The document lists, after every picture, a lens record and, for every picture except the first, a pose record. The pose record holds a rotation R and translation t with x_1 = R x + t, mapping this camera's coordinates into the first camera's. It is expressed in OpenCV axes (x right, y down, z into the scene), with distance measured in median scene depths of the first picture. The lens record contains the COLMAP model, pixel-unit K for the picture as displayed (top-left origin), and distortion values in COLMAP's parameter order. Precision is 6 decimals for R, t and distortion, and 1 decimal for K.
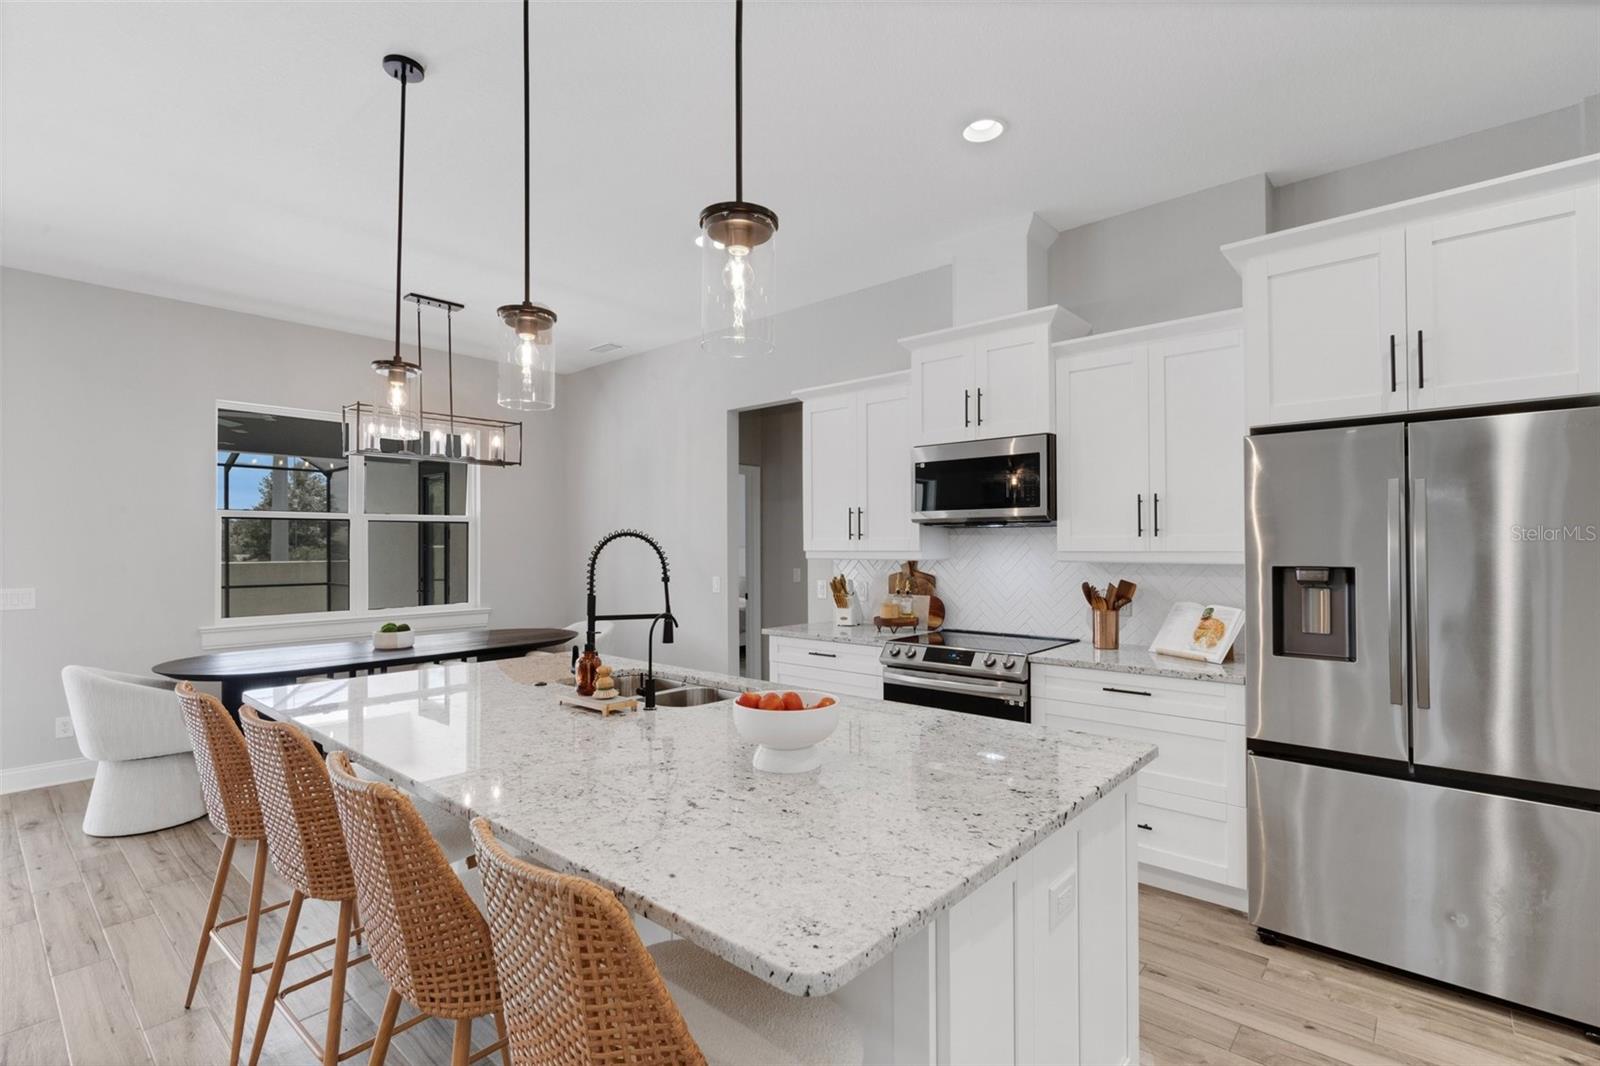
lens RADIAL K [[752.1, 0, 790.8], [0, 752.1, 533.9], [0, 0, 1]] dist [0.003379, 0.000713]
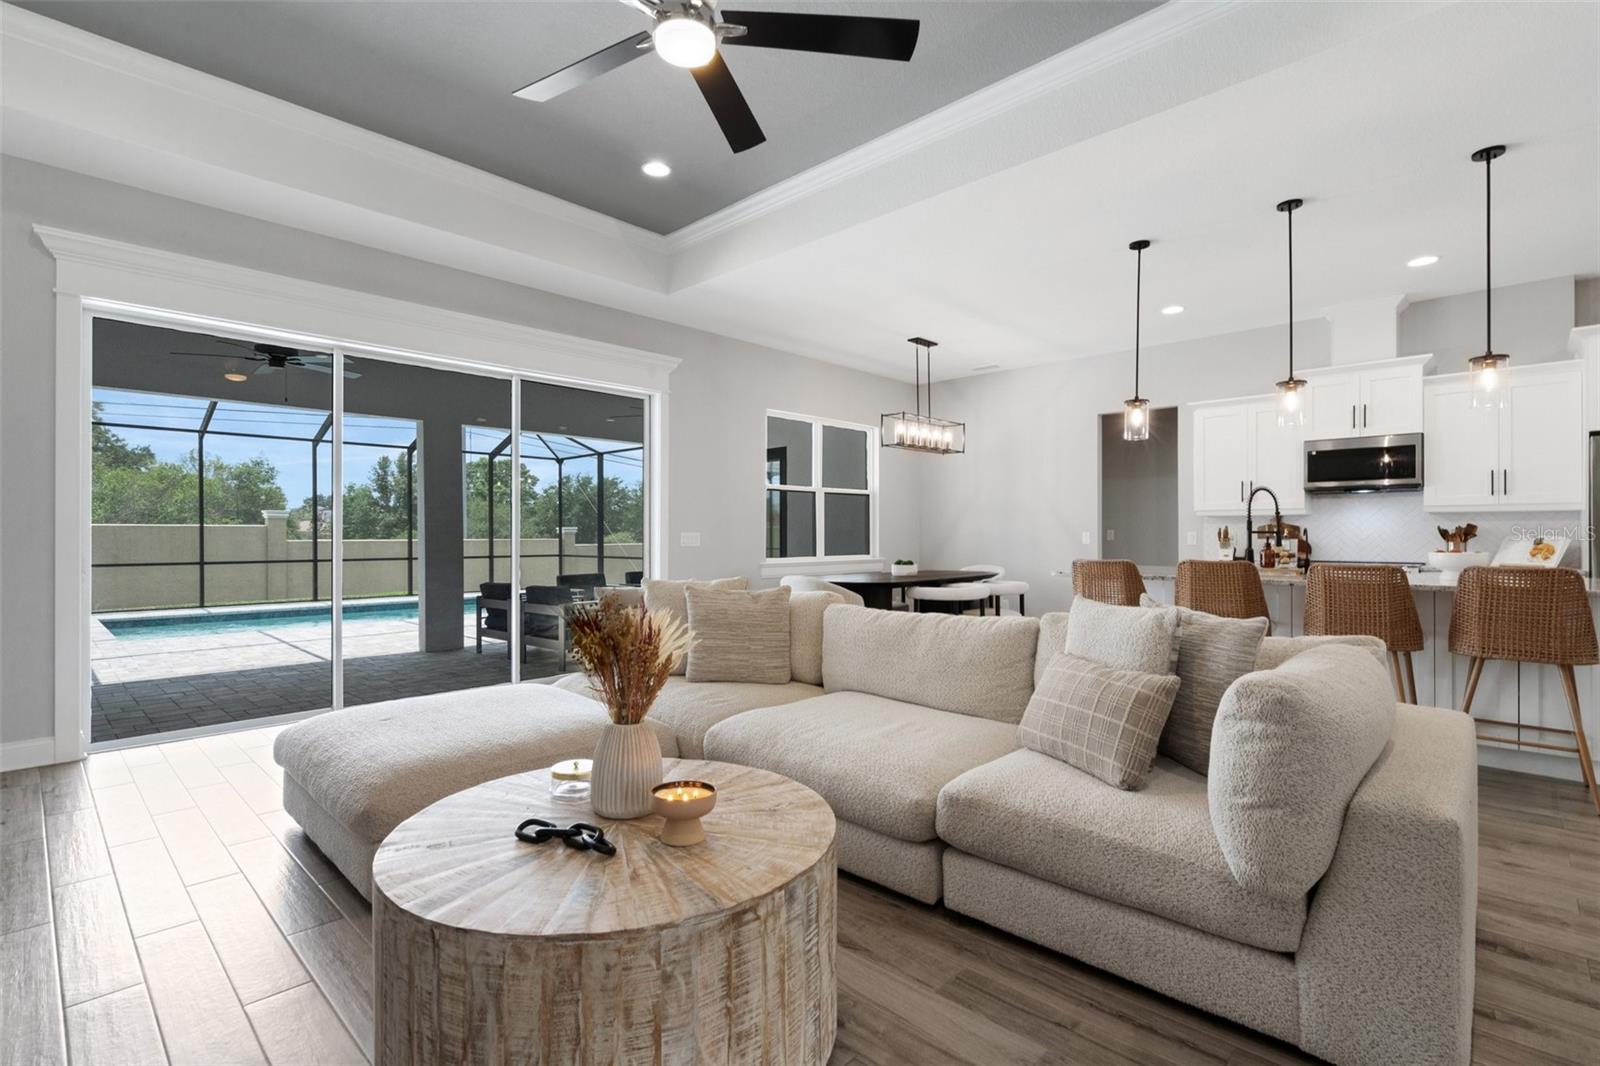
lens RADIAL K [[752.1, 0, 777.9], [0, 752.1, 535.4], [0, 0, 1]] dist [0.003379, 0.000713]
pose [[0.999369, 0.002169, -0.035457, -0.837269], [-0.001555, 0.999848, 0.017349, 0.051808], [0.035489, -0.017283, 0.999221, -0.575562]]
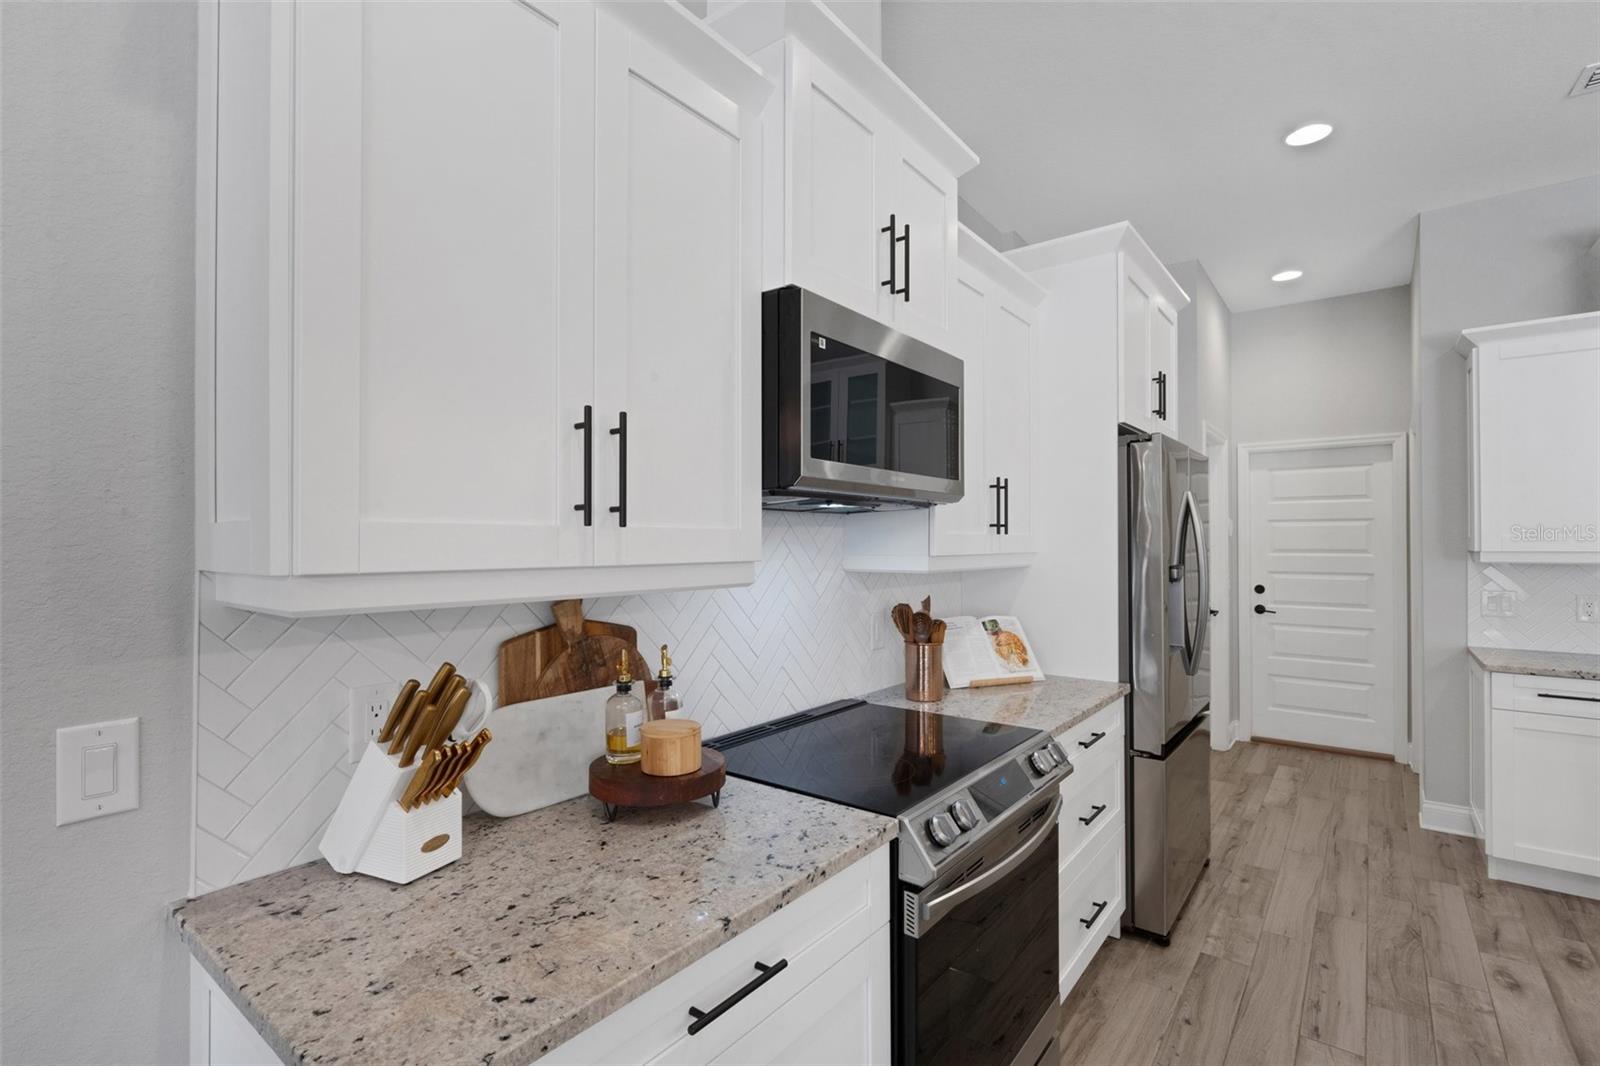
lens RADIAL K [[752.1, 0, 814.8], [0, 752.1, 539.4], [0, 0, 1]] dist [0.003379, 0.000713]
pose [[-0.086370, 0.015432, 0.996144, -0.207134], [-0.007026, 0.999846, -0.016098, 0.017610], [-0.996238, -0.008389, -0.086248, 0.984679]]
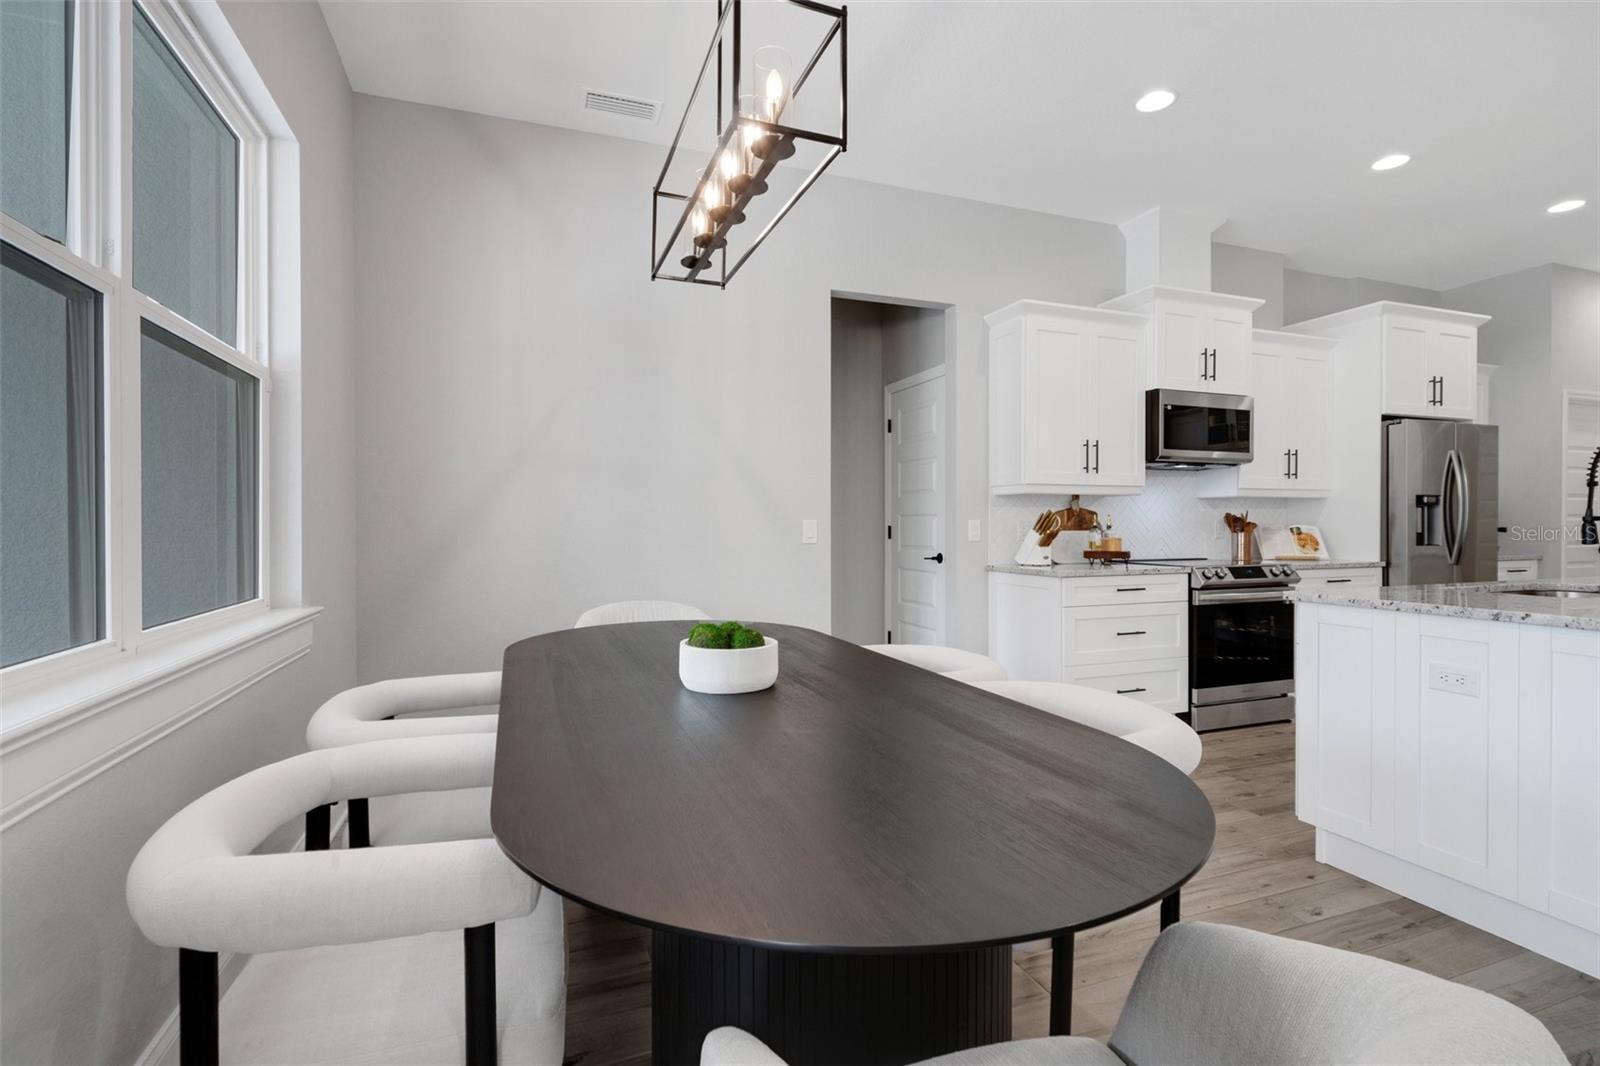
lens RADIAL K [[752.1, 0, 799.8], [0, 752.1, 526.6], [0, 0, 1]] dist [0.003379, 0.000713]
pose [[0.463606, 0.005230, 0.886026, -0.993689], [-0.012398, 0.999923, 0.000585, 0.084622], [-0.885955, -0.011257, 0.463635, 0.917800]]
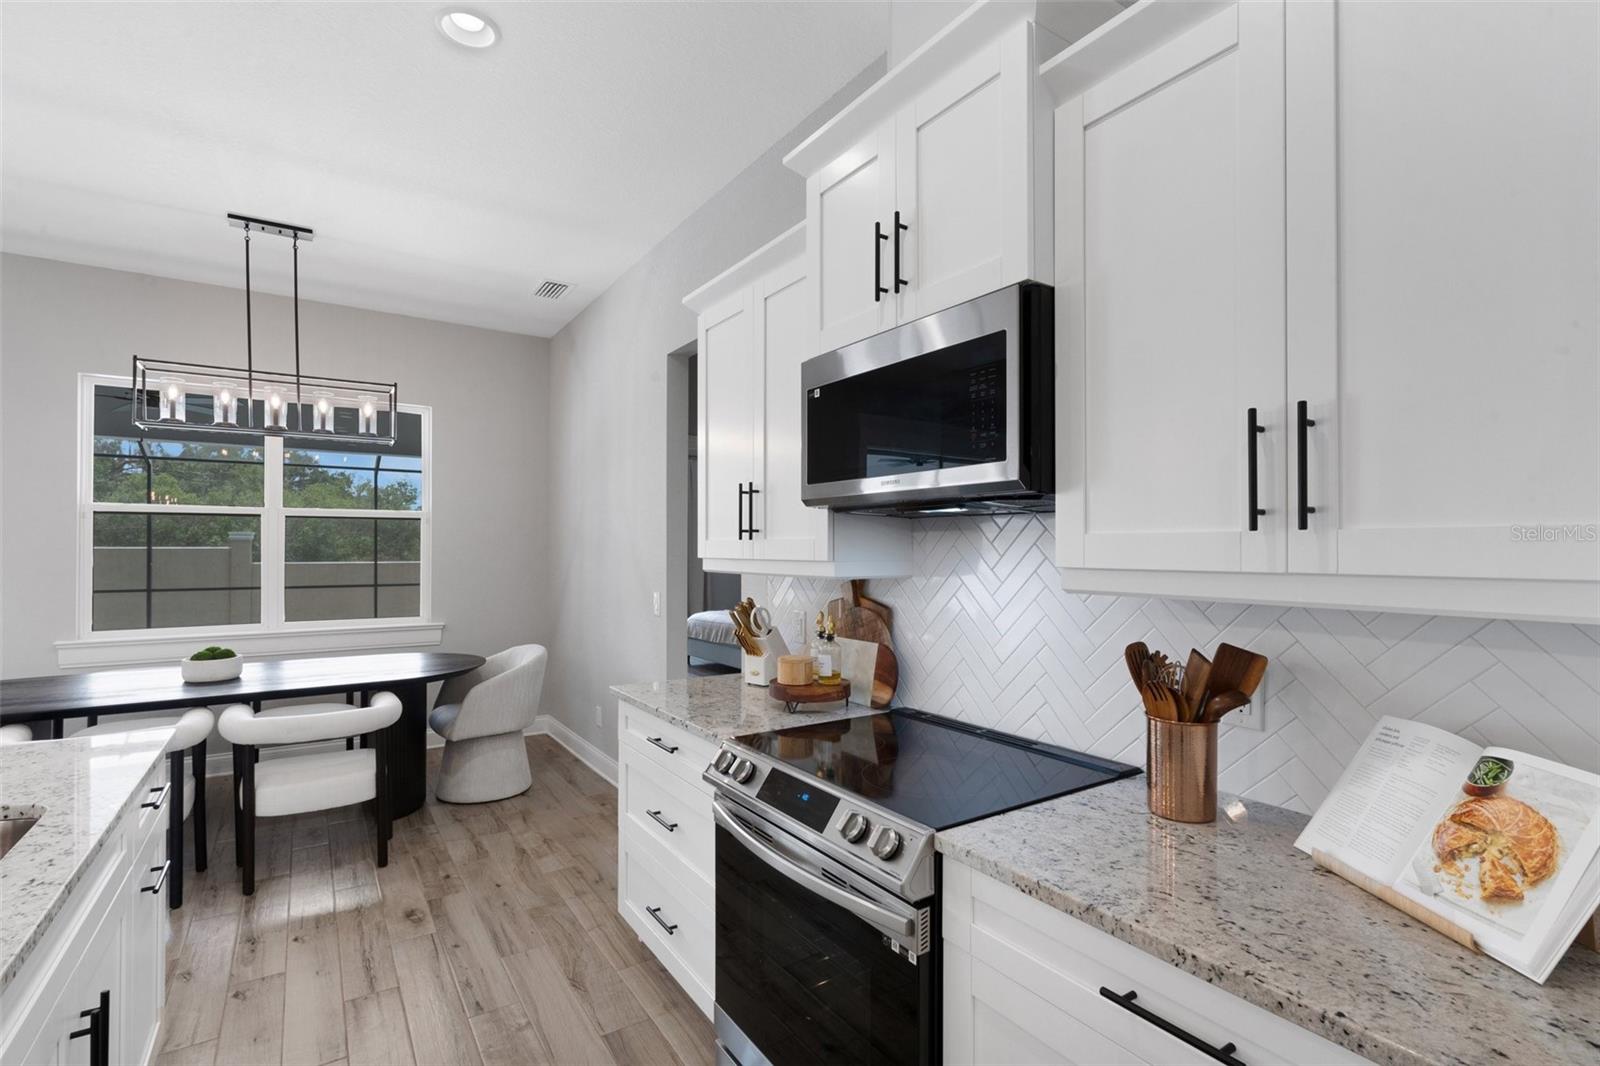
lens RADIAL K [[752.1, 0, 784.2], [0, 752.1, 535.4], [0, 0, 1]] dist [0.003379, 0.000713]
pose [[0.964515, 0.001180, -0.264027, 0.272916], [-0.001795, 0.999996, -0.002090, 0.005772], [0.264023, 0.002490, 0.964513, 0.477952]]
